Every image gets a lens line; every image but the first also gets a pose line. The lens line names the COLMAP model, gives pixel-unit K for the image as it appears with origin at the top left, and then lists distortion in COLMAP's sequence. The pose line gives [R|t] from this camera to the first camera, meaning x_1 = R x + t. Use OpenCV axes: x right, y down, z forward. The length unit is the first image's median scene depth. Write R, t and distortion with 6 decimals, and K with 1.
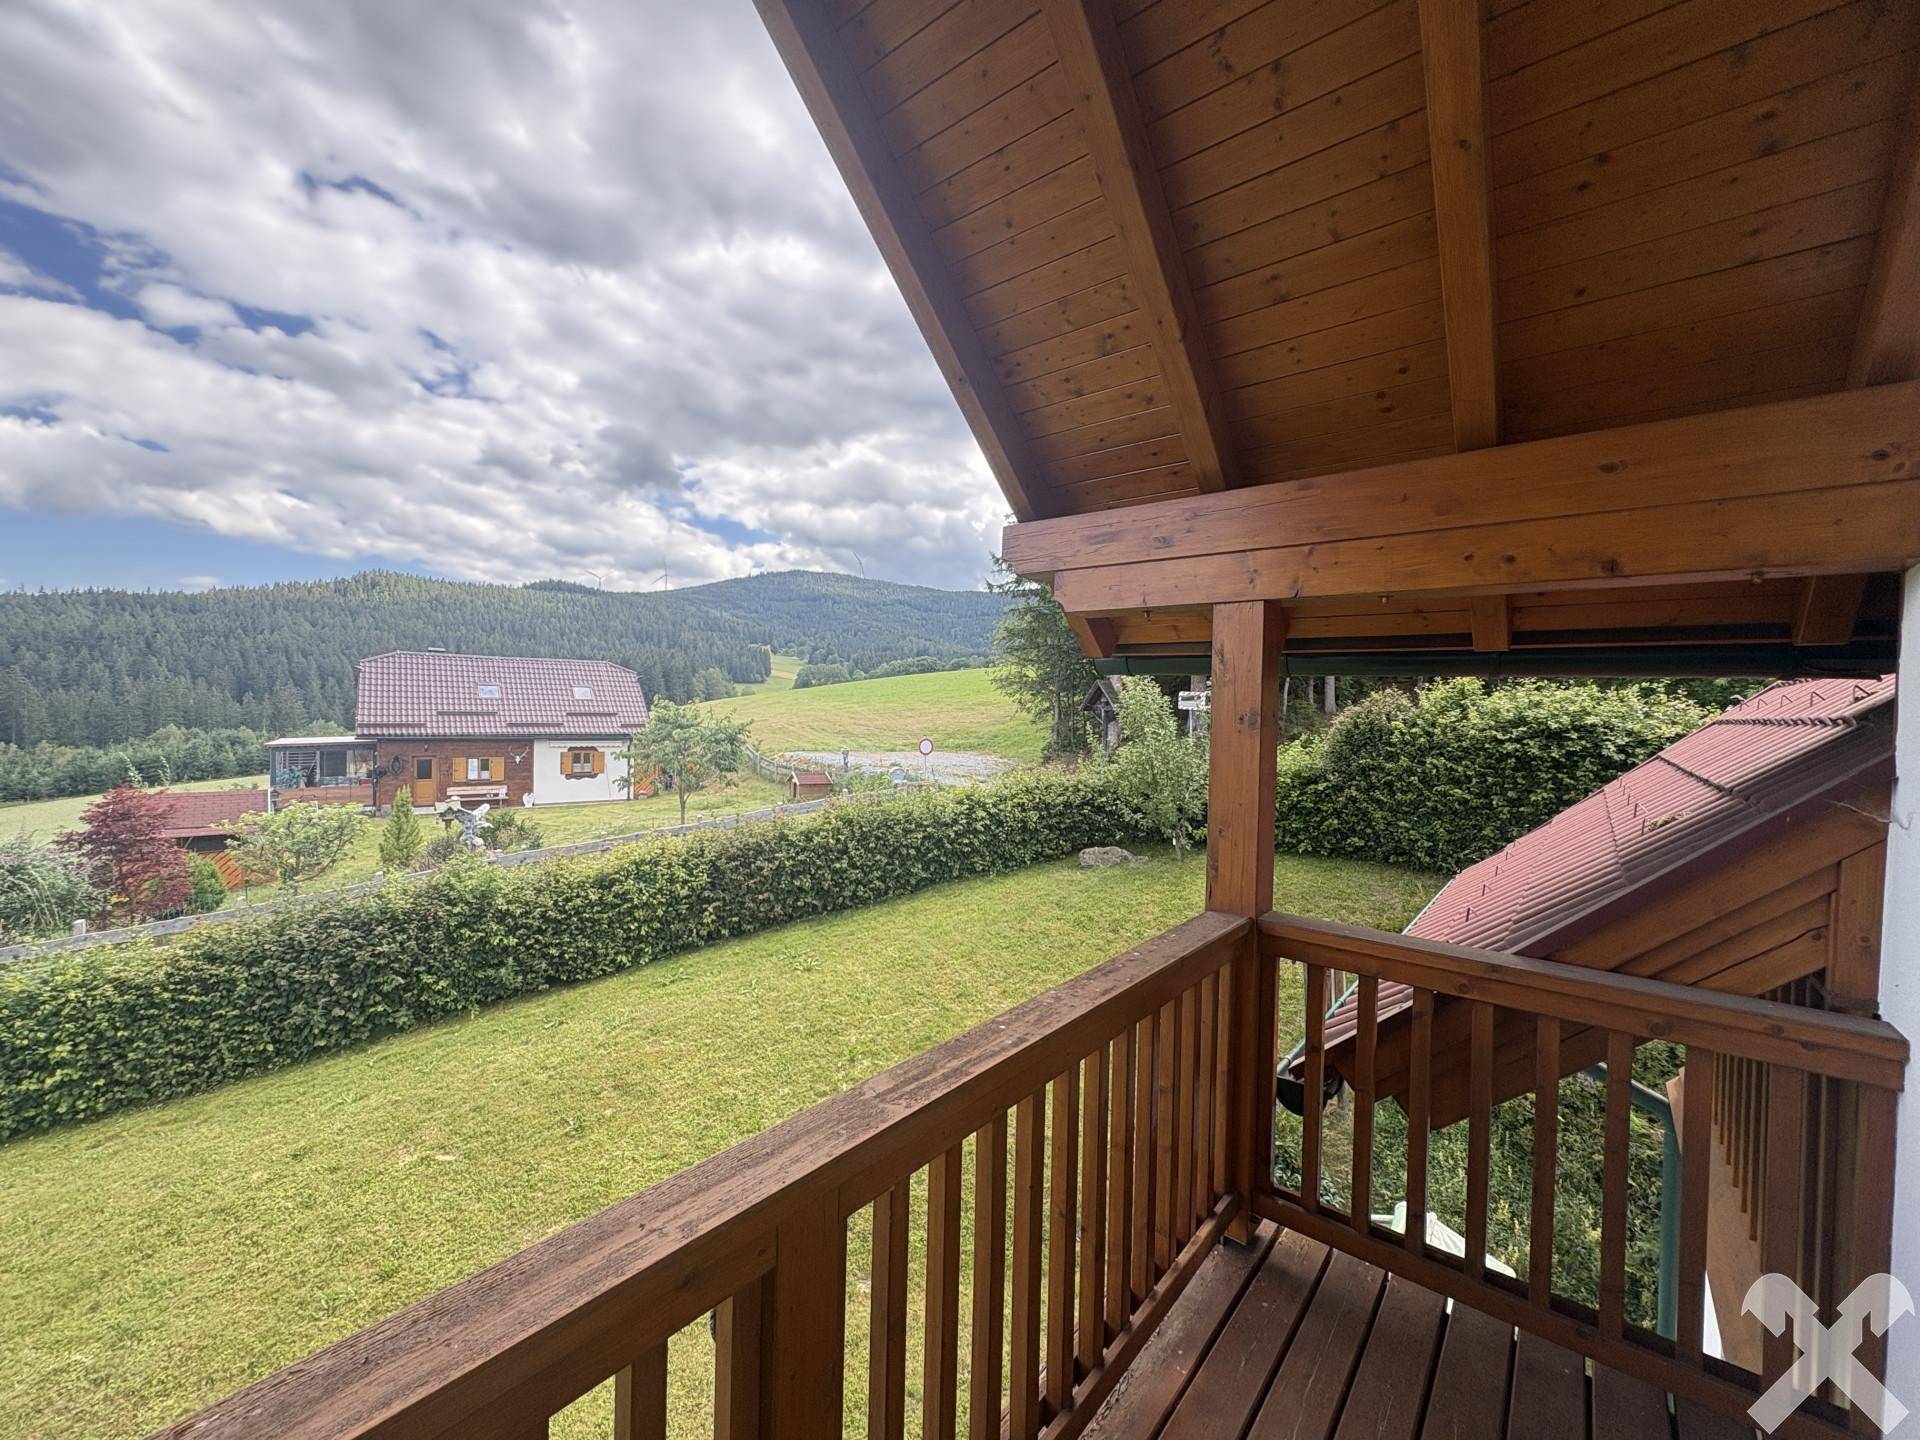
lens RADIAL K [[773.0, 0, 966.1], [0, 773.0, 718.2], [0, 0, 1]] dist [0.001660, 0.000922]
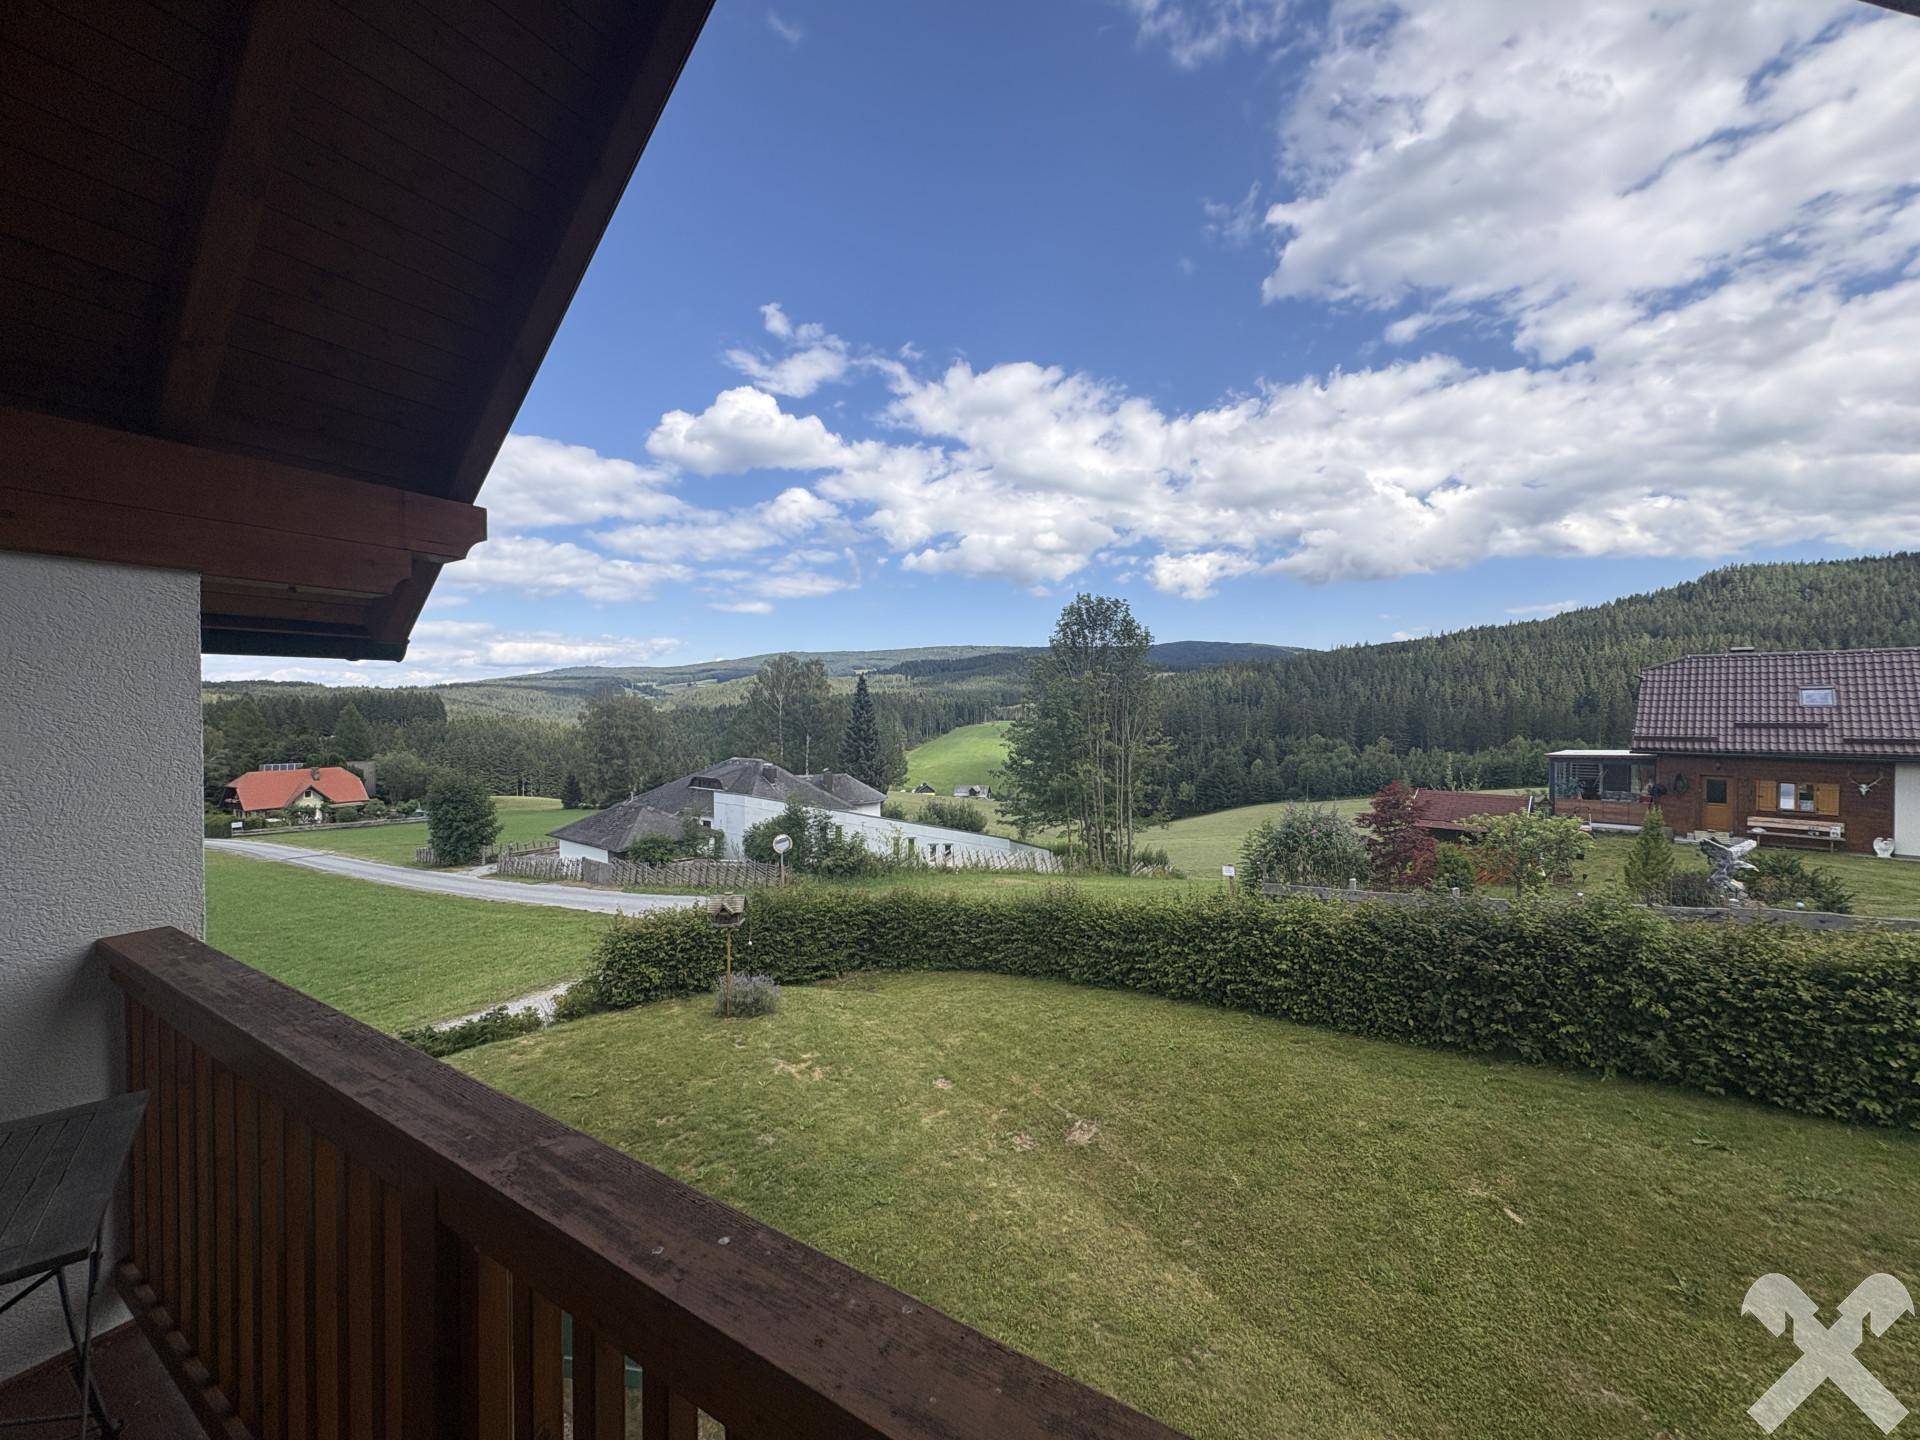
lens RADIAL K [[773.0, 0, 966.9], [0, 773.0, 721.7], [0, 0, 1]] dist [0.001660, 0.000922]
pose [[0.118240, -0.005077, -0.992972, 0.107775], [-0.008782, 0.999942, -0.006159, 0.004183], [0.992946, 0.009449, 0.118189, 0.189630]]
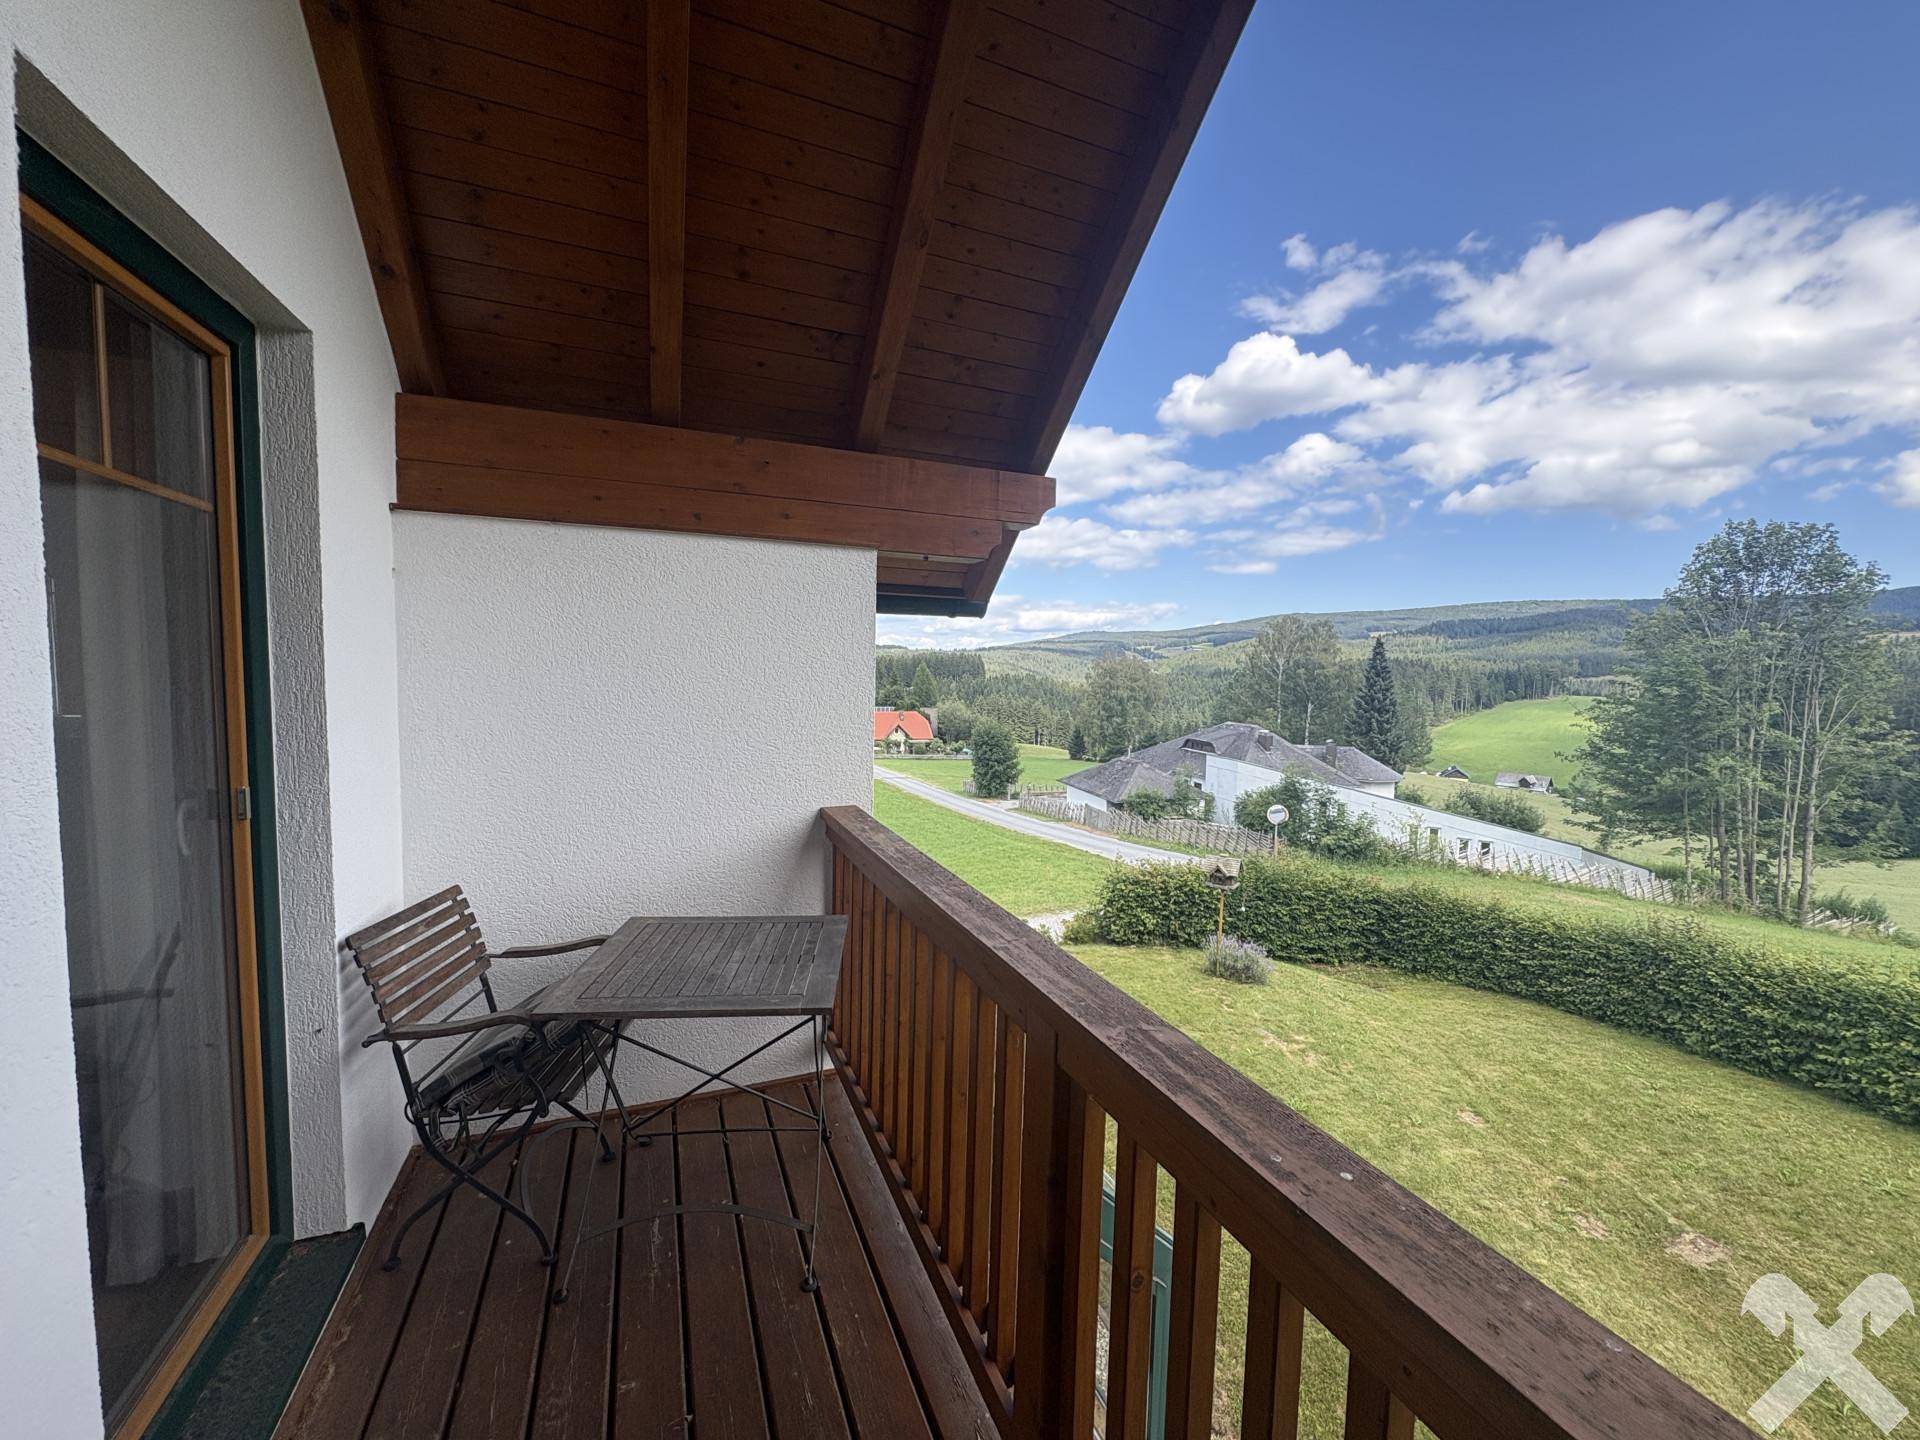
lens RADIAL K [[773.0, 0, 957.7], [0, 773.0, 718.5], [0, 0, 1]] dist [0.001660, 0.000922]
pose [[-0.486567, 0.024452, -0.873301, 0.110164], [-0.044214, 0.997638, 0.052568, 0.011218], [0.872524, 0.064190, -0.484337, 0.172138]]
